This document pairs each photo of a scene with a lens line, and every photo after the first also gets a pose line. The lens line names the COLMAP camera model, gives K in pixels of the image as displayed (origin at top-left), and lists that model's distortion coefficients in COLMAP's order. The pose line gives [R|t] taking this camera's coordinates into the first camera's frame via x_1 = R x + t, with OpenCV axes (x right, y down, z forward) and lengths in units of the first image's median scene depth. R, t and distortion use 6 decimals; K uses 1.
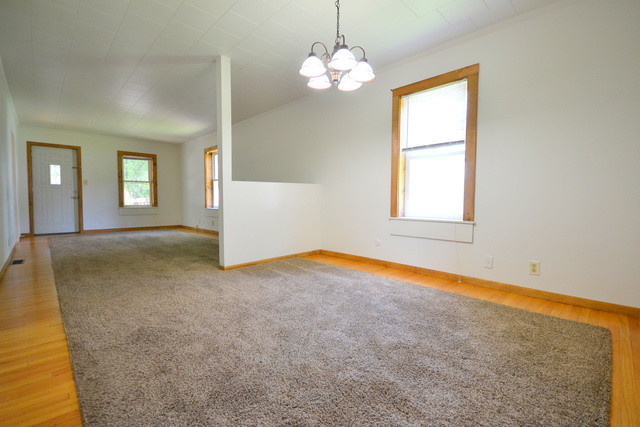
lens RADIAL K [[285.6, 0, 316.0], [0, 285.6, 213.6], [0, 0, 1]] dist [0.000395, 0.000314]
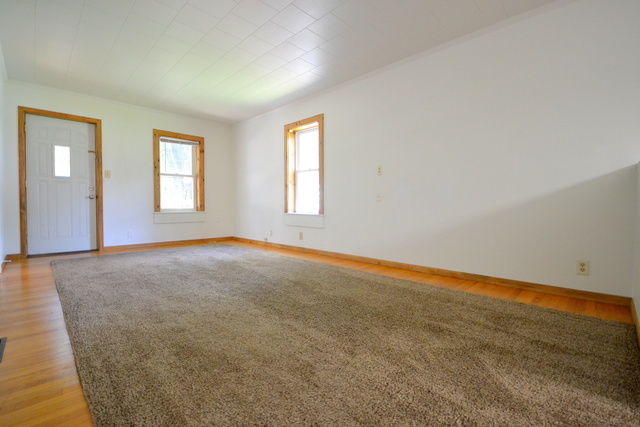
lens RADIAL K [[285.6, 0, 316.0], [0, 285.6, 213.6], [0, 0, 1]] dist [0.000395, 0.000314]
pose [[0.999935, -0.000556, 0.011422, -0.336497], [0.000720, 0.999896, -0.014387, -0.008777], [-0.011413, 0.014394, 0.999831, 0.339977]]
